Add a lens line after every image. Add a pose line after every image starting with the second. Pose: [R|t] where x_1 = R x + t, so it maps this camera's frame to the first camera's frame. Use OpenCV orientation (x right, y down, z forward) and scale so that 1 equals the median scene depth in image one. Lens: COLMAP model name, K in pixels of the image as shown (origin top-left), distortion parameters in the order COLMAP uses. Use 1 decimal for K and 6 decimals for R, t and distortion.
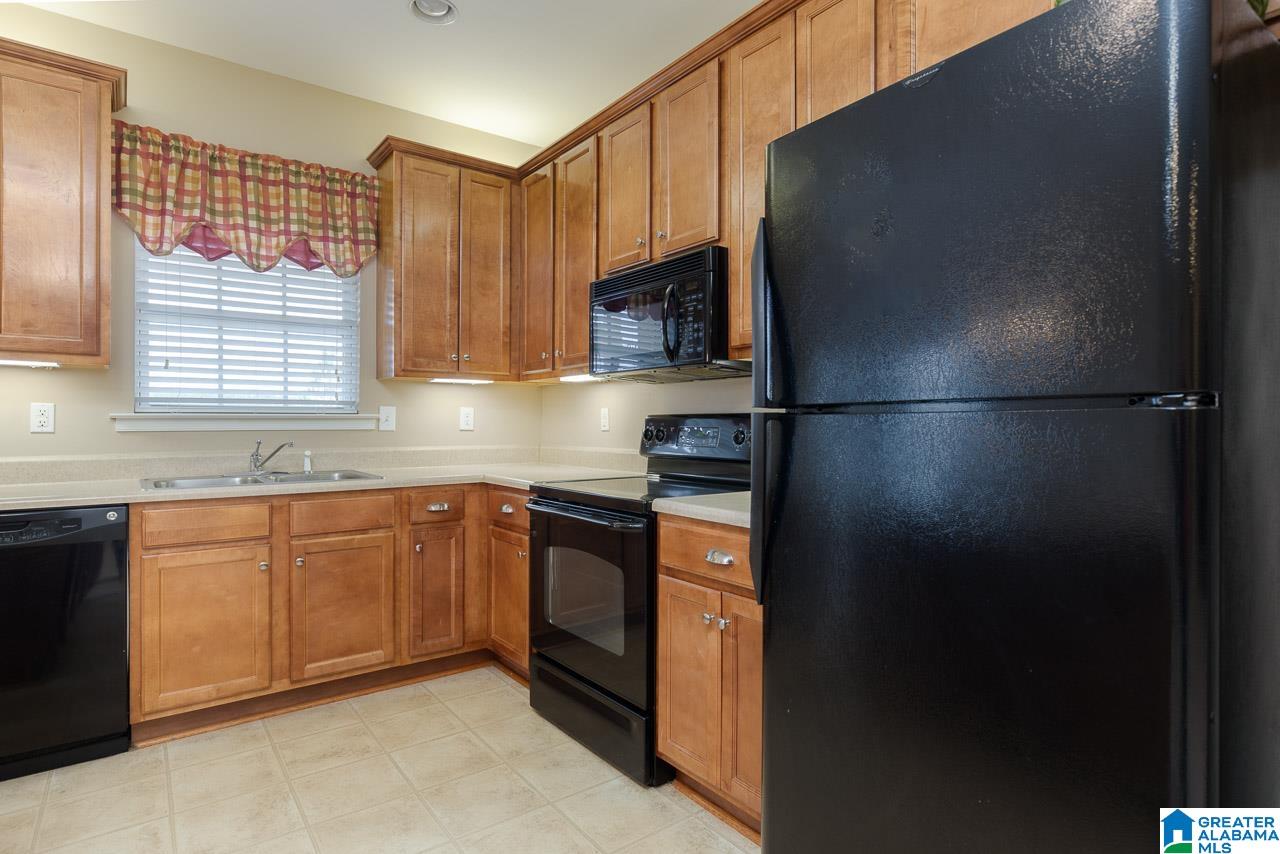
lens RADIAL K [[659.9, 0, 642.3], [0, 659.9, 427.1], [0, 0, 1]] dist [-0.001113, -0.002110]
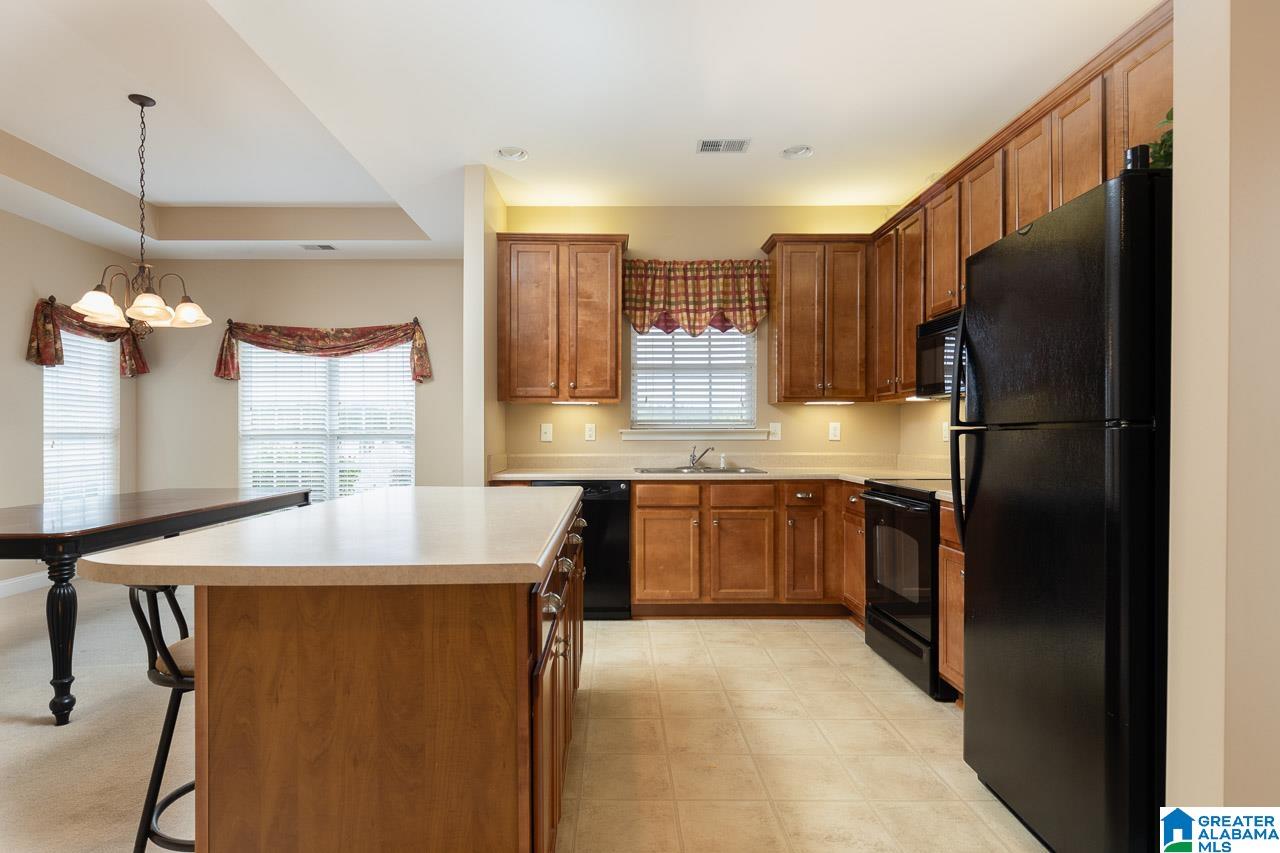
lens RADIAL K [[659.9, 0, 632.4], [0, 659.9, 409.2], [0, 0, 1]] dist [-0.001113, -0.002110]
pose [[0.804654, -0.023234, -0.593290, 0.233669], [-0.001347, 0.999160, -0.040955, -0.003197], [0.593743, 0.033754, 0.803946, -0.353693]]
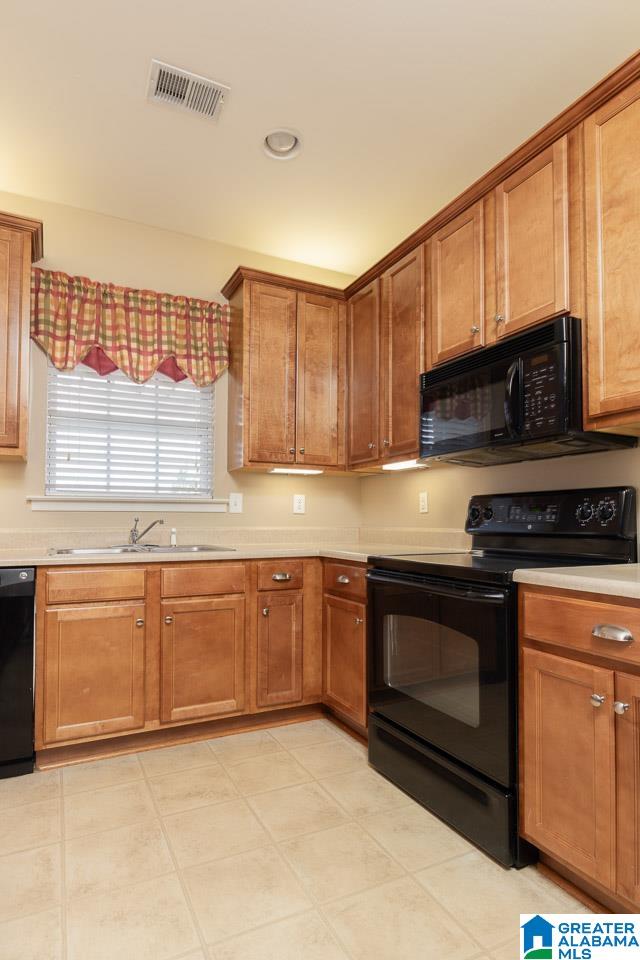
lens RADIAL K [[516.0, 0, 335.2], [0, 516.0, 508.3], [0, 0, 1]] dist [-0.003762, 0.002358]
pose [[0.988265, 0.000164, -0.152751, -0.073452], [-0.003687, 0.999734, -0.022782, 0.020996], [0.152706, 0.023078, 0.988002, 0.113999]]
